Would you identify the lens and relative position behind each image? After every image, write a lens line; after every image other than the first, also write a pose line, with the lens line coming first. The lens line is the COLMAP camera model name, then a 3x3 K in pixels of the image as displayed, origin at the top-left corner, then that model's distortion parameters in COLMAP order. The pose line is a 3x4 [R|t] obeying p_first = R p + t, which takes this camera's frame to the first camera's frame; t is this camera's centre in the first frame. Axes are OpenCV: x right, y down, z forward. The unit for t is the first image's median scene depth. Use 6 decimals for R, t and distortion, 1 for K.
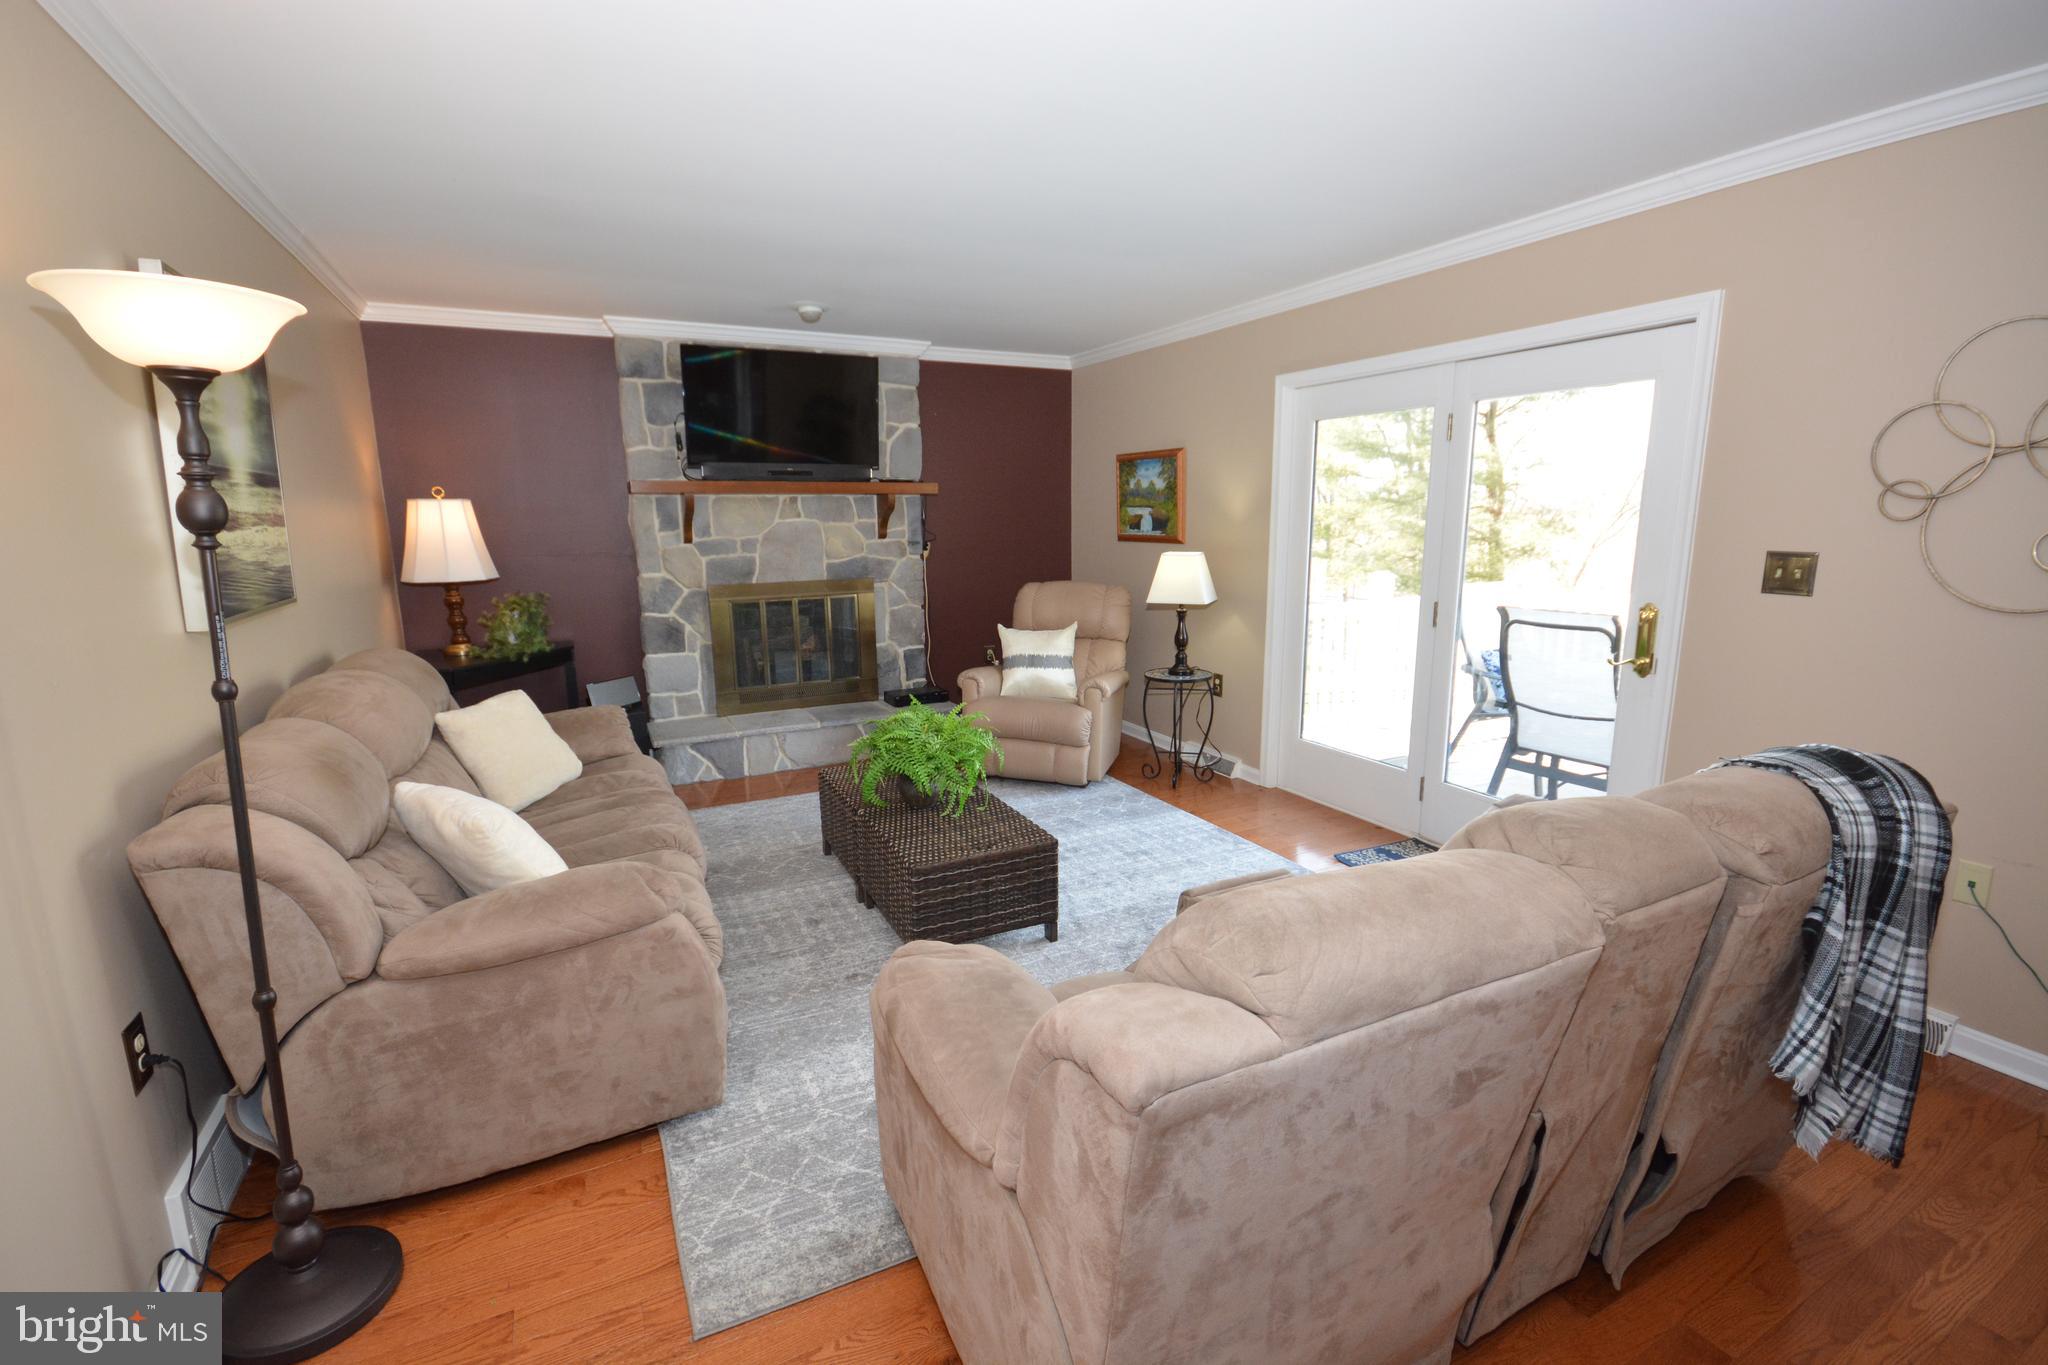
lens RADIAL K [[910.9, 0, 1027.1], [0, 910.9, 671.0], [0, 0, 1]] dist [-0.000904, 0.000322]
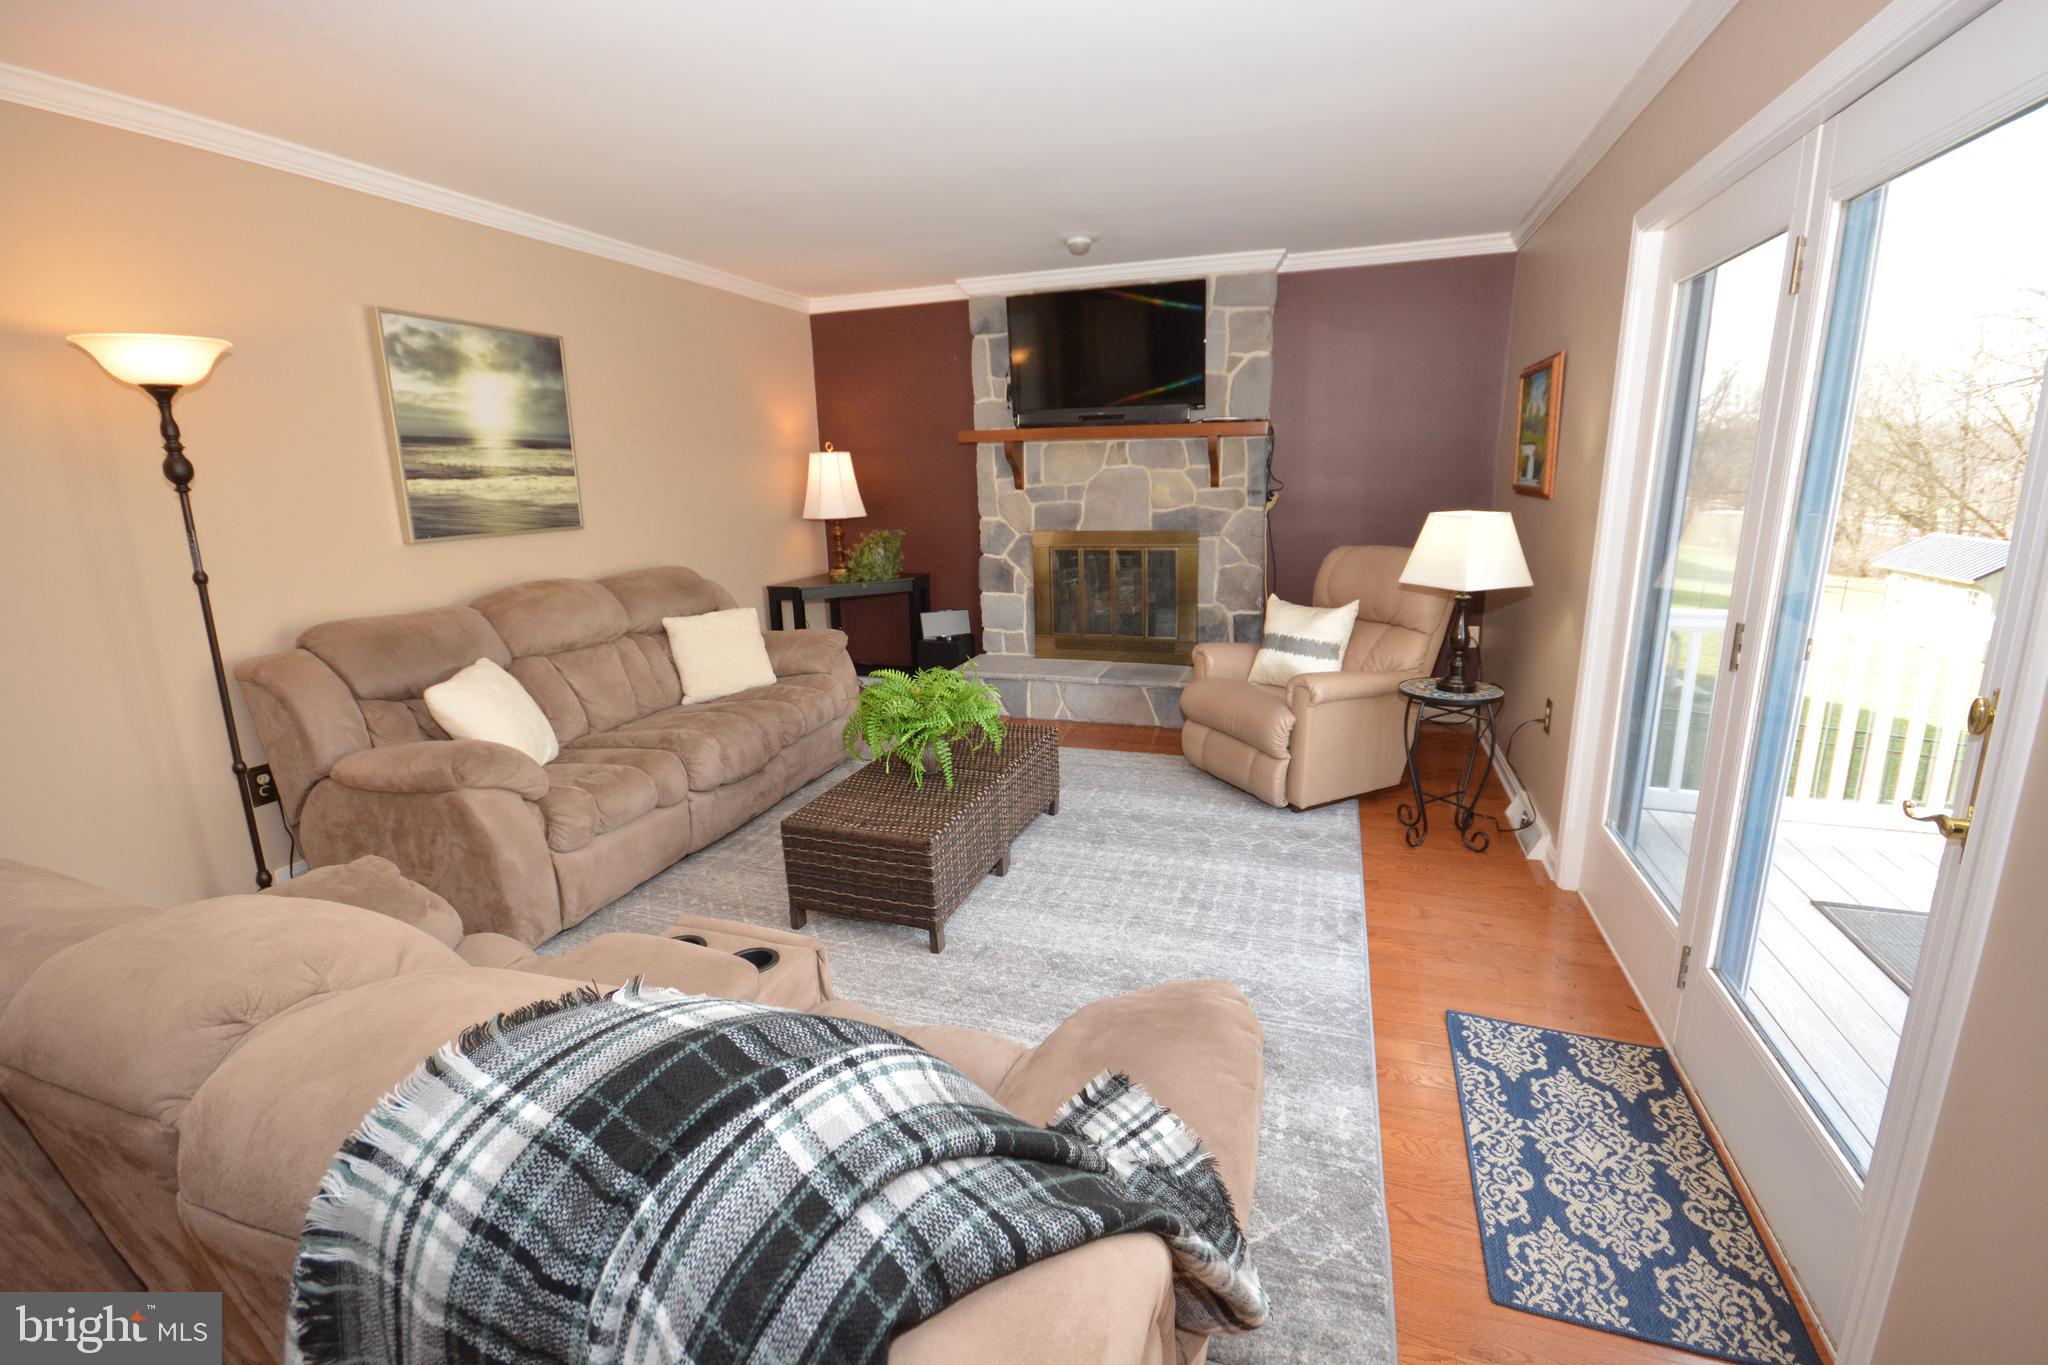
lens RADIAL K [[910.9, 0, 1027.1], [0, 910.9, 671.0], [0, 0, 1]] dist [-0.000904, 0.000322]
pose [[0.695396, 0.152392, -0.702283, 0.397832], [-0.109730, 0.988314, 0.105805, -0.044980], [0.710200, 0.003485, 0.703992, 0.263353]]
